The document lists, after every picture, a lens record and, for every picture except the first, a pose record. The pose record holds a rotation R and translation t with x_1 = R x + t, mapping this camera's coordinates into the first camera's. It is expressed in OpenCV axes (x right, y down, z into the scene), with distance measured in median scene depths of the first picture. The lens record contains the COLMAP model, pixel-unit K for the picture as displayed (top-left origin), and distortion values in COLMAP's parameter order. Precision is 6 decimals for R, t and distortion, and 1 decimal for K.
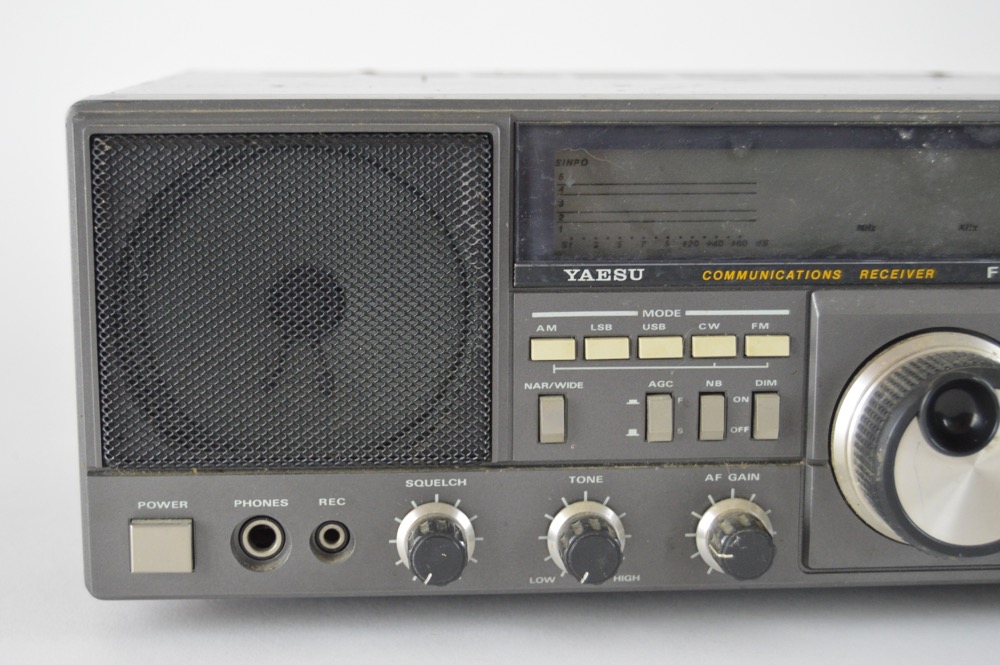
lens RADIAL K [[1710.1, 0, 485.7], [0, 1710.1, 391.4], [0, 0, 1]] dist [0.023481, 0.000000]
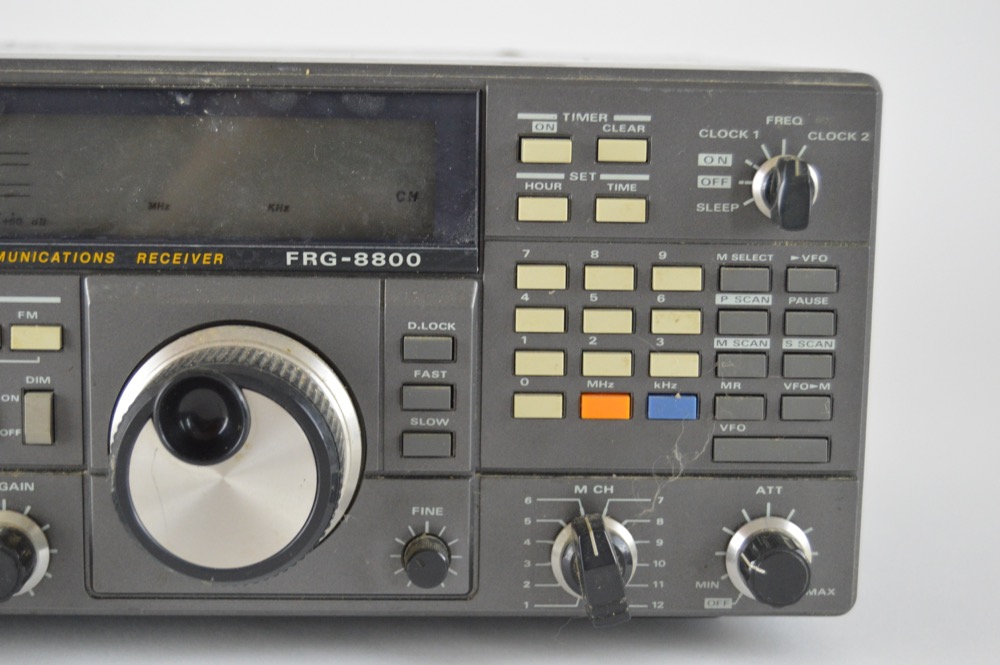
lens RADIAL K [[1890.6, 0, 431.2], [0, 1890.6, 360.4], [0, 0, 1]] dist [0.024964, 0.000000]
pose [[0.996664, 0.021383, -0.078770, 0.447870], [-0.022554, 0.999647, -0.014018, -0.005934], [0.078442, 0.015748, 0.996794, 0.047728]]
